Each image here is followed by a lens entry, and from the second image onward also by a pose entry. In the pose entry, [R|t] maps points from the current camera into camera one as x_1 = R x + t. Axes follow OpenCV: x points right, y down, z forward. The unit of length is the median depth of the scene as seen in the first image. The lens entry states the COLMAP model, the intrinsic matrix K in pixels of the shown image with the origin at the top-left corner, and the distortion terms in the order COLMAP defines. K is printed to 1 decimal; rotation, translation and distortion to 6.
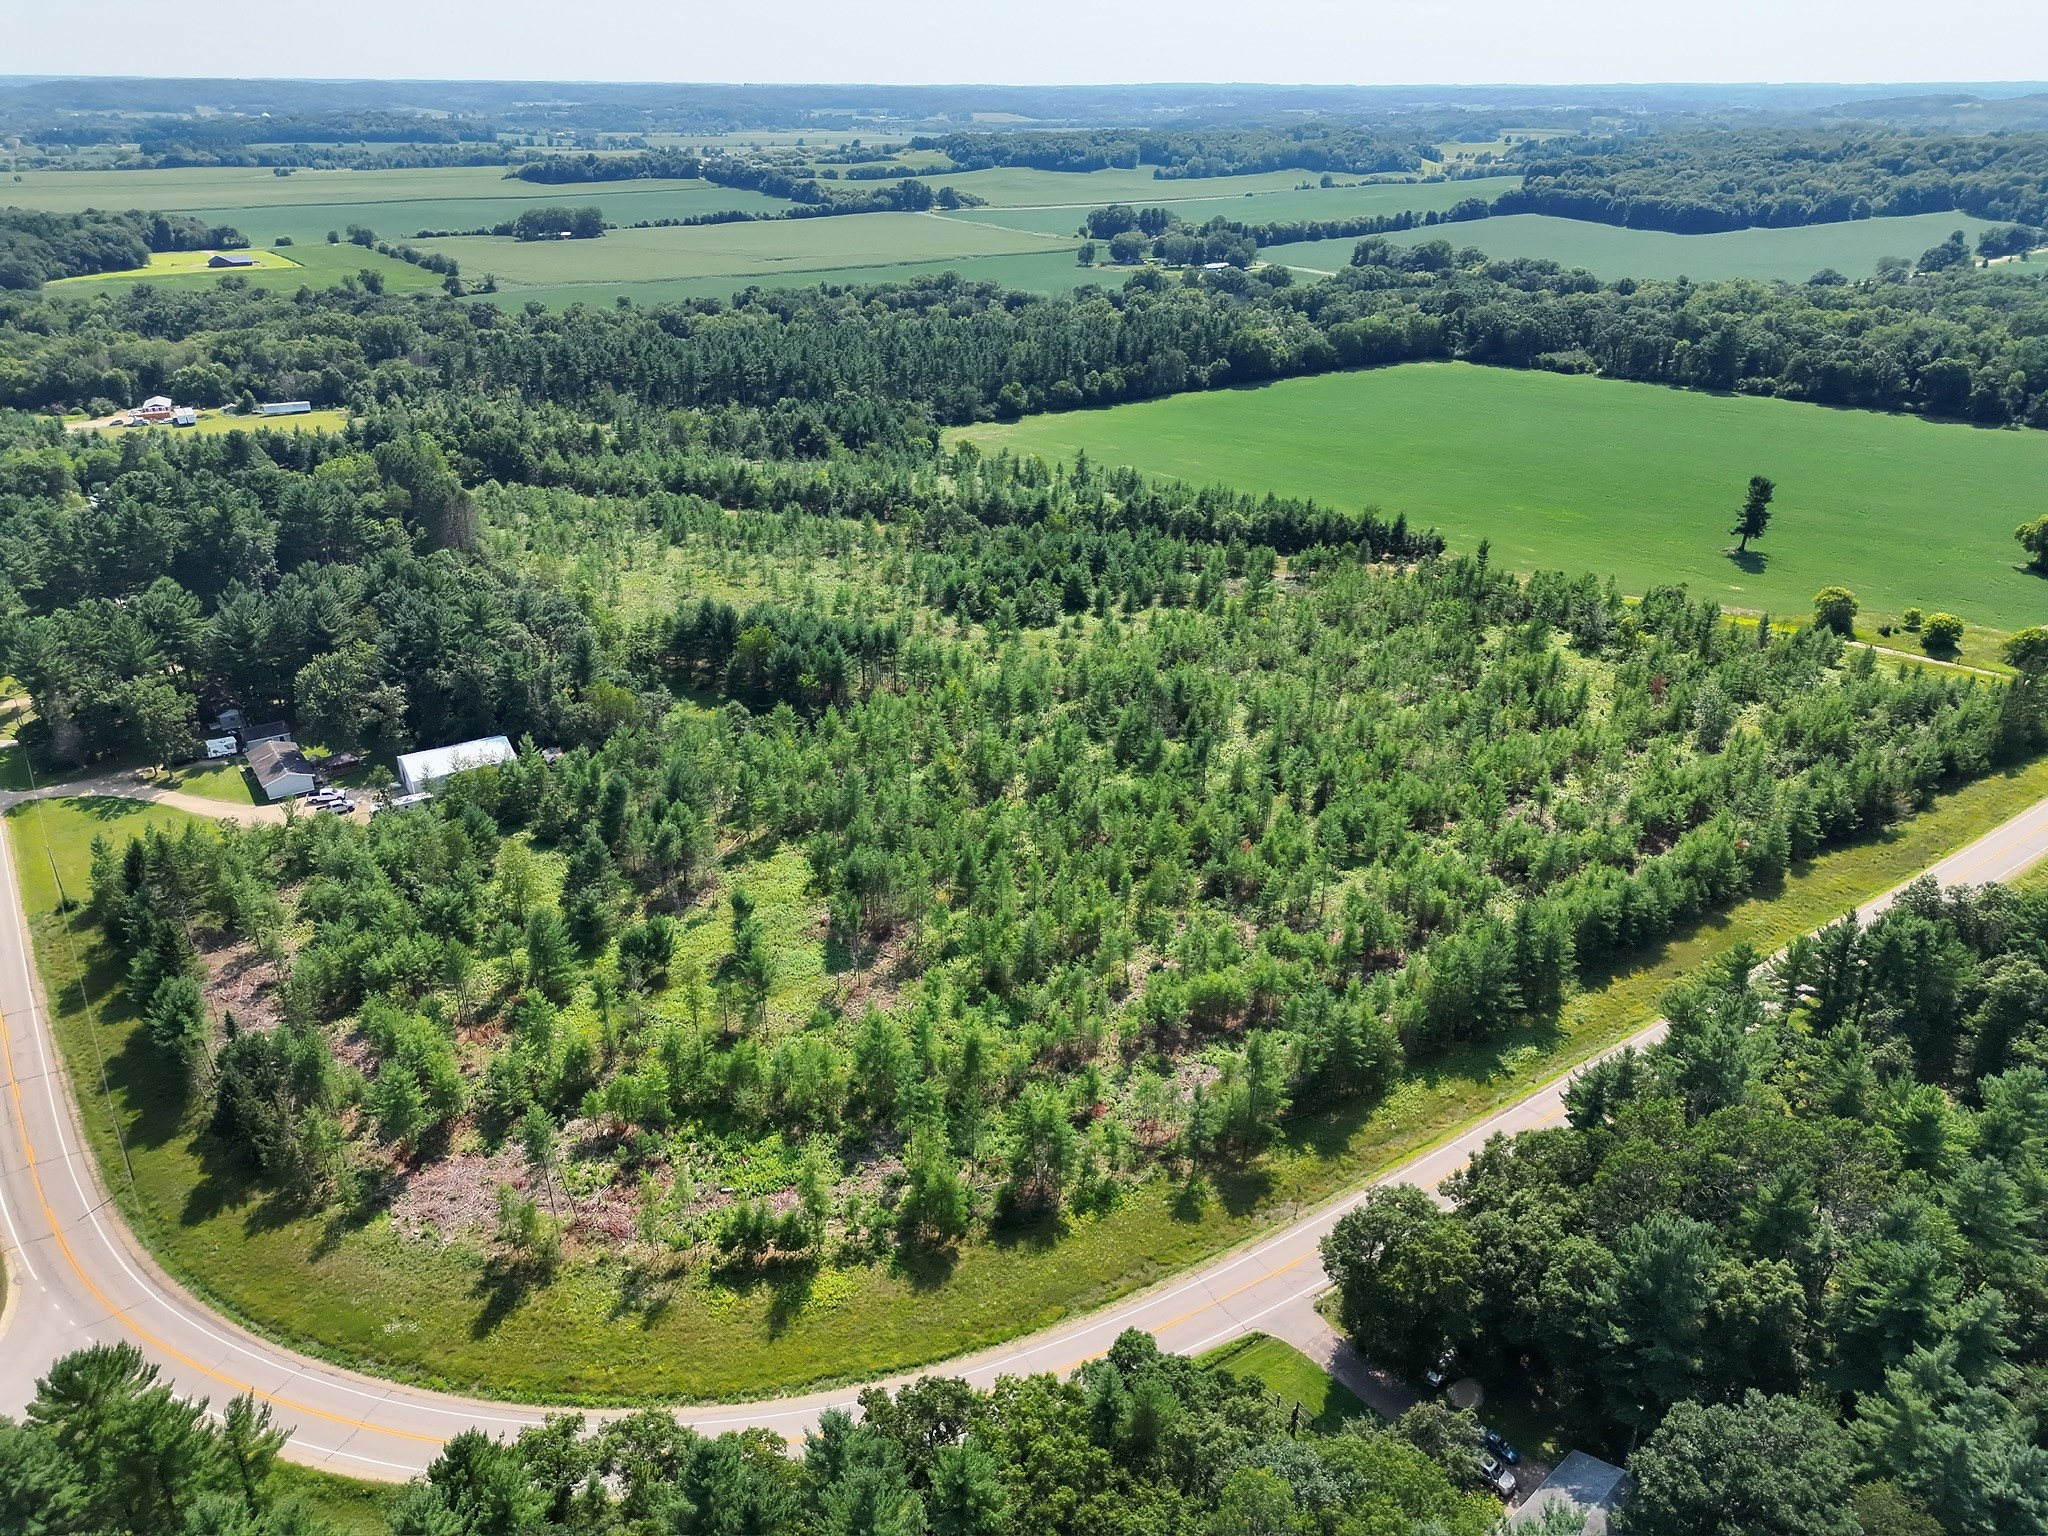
lens RADIAL K [[1437.0, 0, 1029.3], [0, 1437.0, 766.9], [0, 0, 1]] dist [0.066037, -0.055670]
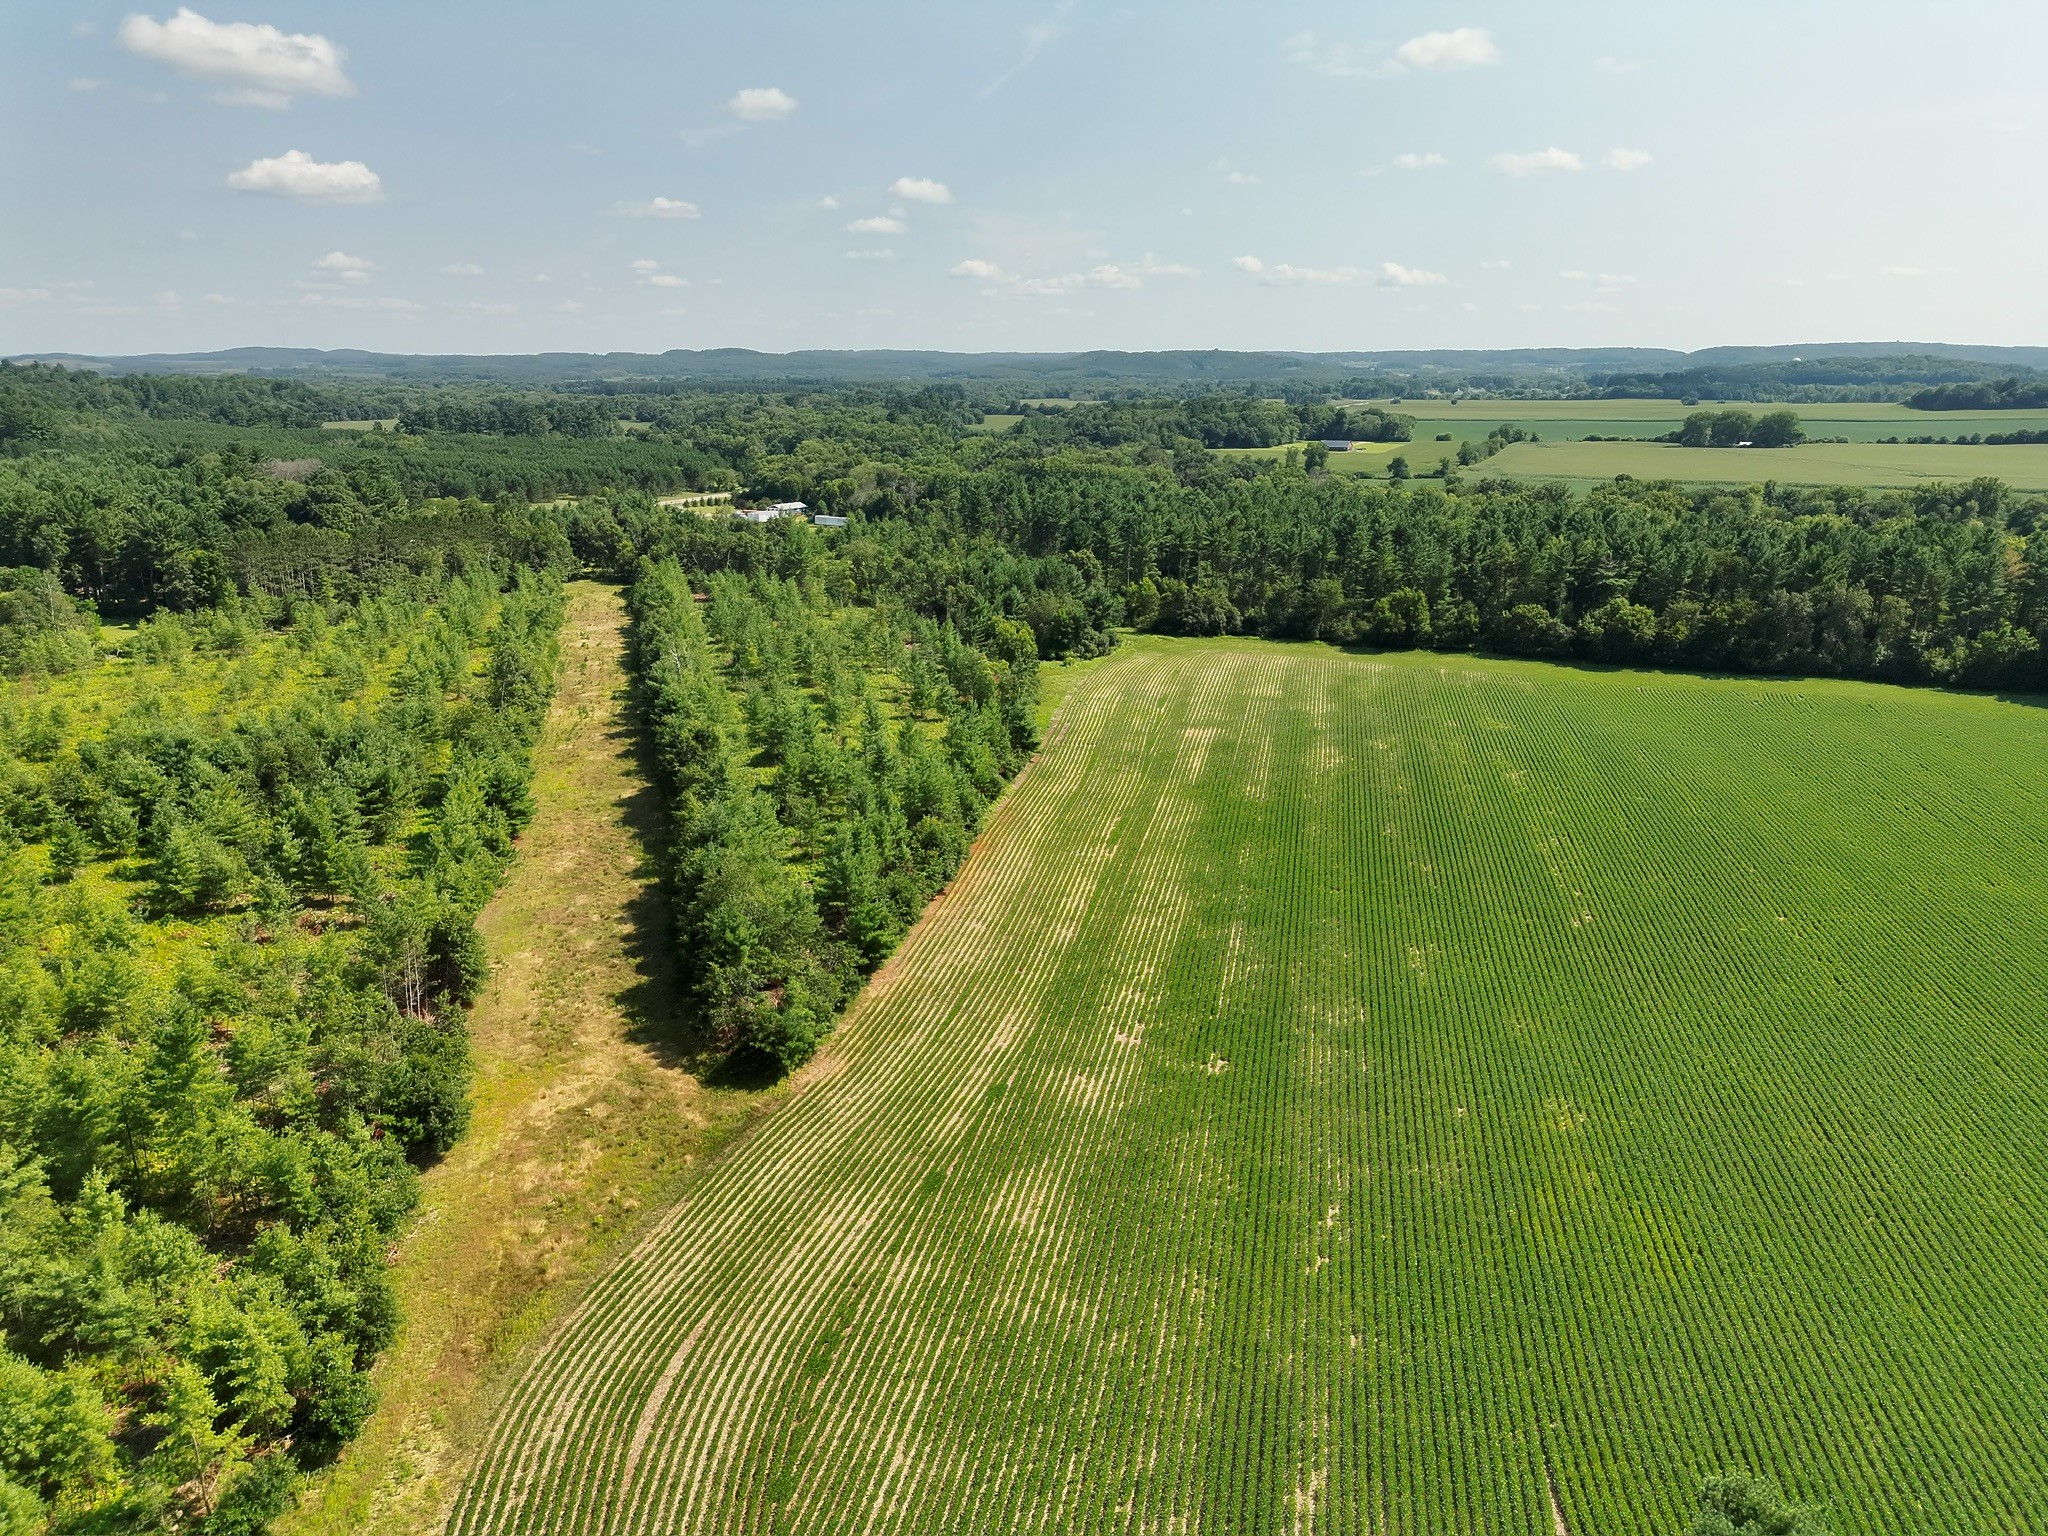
lens RADIAL K [[1437.0, 0, 1027.5], [0, 1437.0, 772.7], [0, 0, 1]] dist [0.066037, -0.055670]
pose [[0.514652, 0.230904, -0.825722, 0.319413], [-0.361604, 0.931669, 0.035153, -0.137620], [0.777416, 0.280493, 0.562981, 0.488554]]
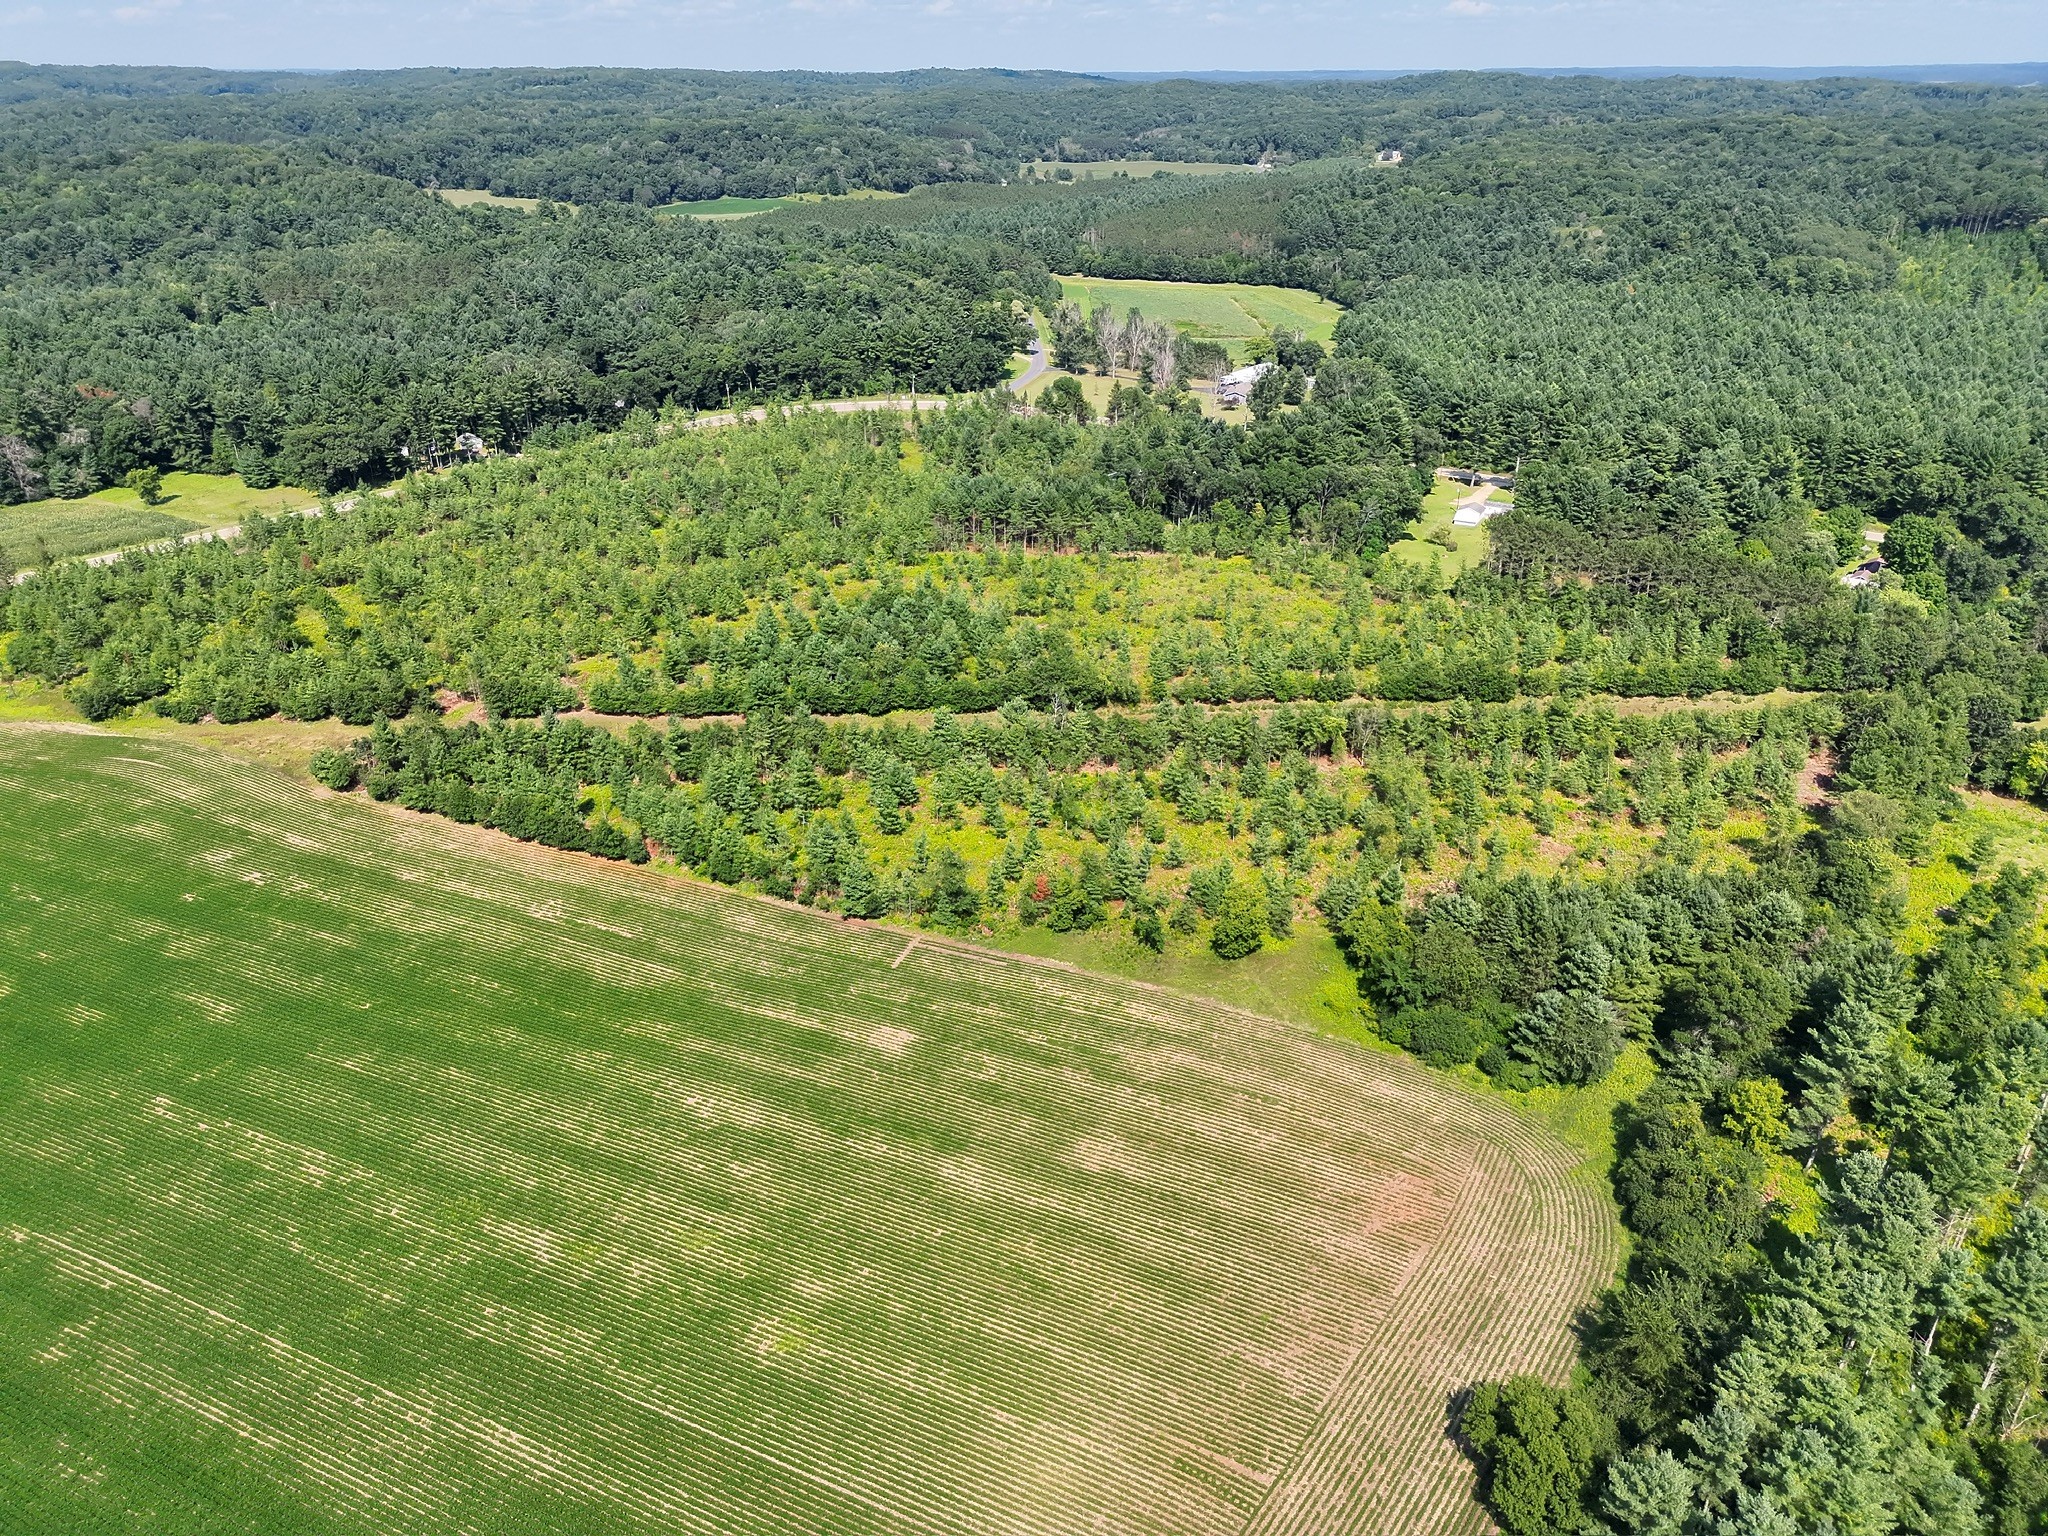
lens RADIAL K [[1437.0, 0, 1026.5], [0, 1437.0, 771.1], [0, 0, 1]] dist [0.066037, -0.055670]
pose [[-0.950991, 0.133613, -0.278862, 0.093731], [-0.132464, 0.638858, 0.757835, -0.400975], [0.279410, 0.757633, -0.589849, 0.851935]]
